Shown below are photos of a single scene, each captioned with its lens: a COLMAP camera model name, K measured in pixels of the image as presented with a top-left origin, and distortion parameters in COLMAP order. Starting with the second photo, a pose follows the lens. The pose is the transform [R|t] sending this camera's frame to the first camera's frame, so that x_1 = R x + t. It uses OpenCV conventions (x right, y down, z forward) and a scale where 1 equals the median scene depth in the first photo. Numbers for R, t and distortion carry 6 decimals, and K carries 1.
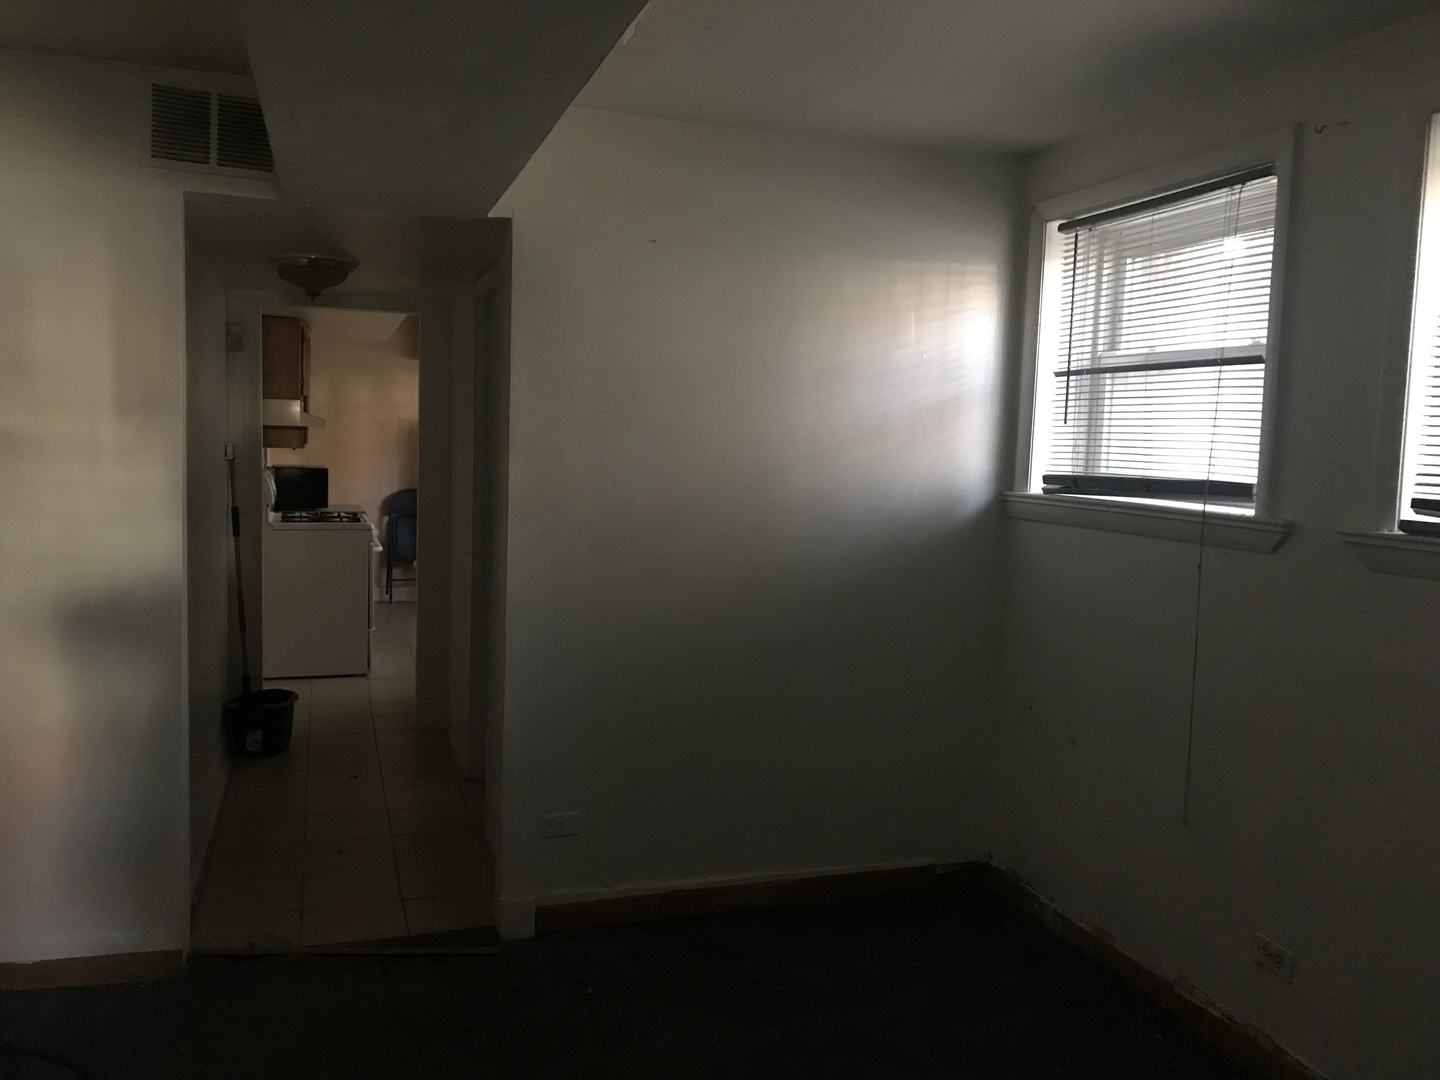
lens RADIAL K [[1193.4, 0, 715.3], [0, 1193.4, 533.4], [0, 0, 1]] dist [0.013181, -0.002248]
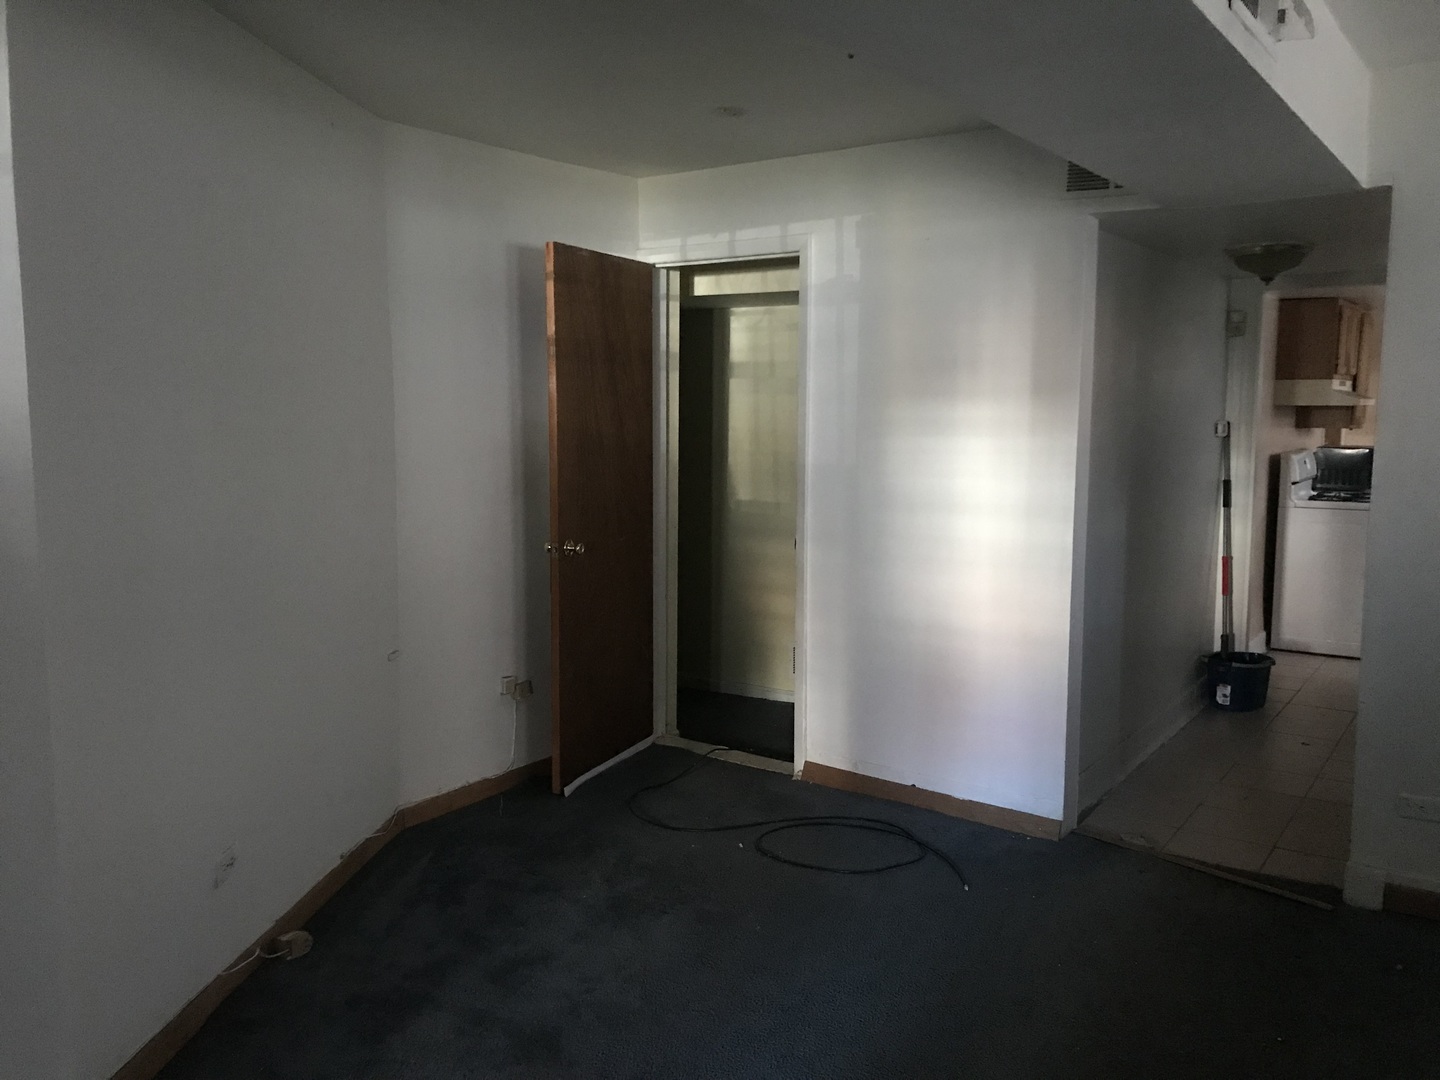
lens RADIAL K [[1177.8, 0, 694.7], [0, 1177.8, 563.1], [0, 0, 1]] dist [0.005244, 0.003869]
pose [[0.591143, 0.082464, -0.802340, 0.232274], [-0.053076, 0.996581, 0.063323, 0.013728], [0.804819, 0.005152, 0.593499, -0.038436]]
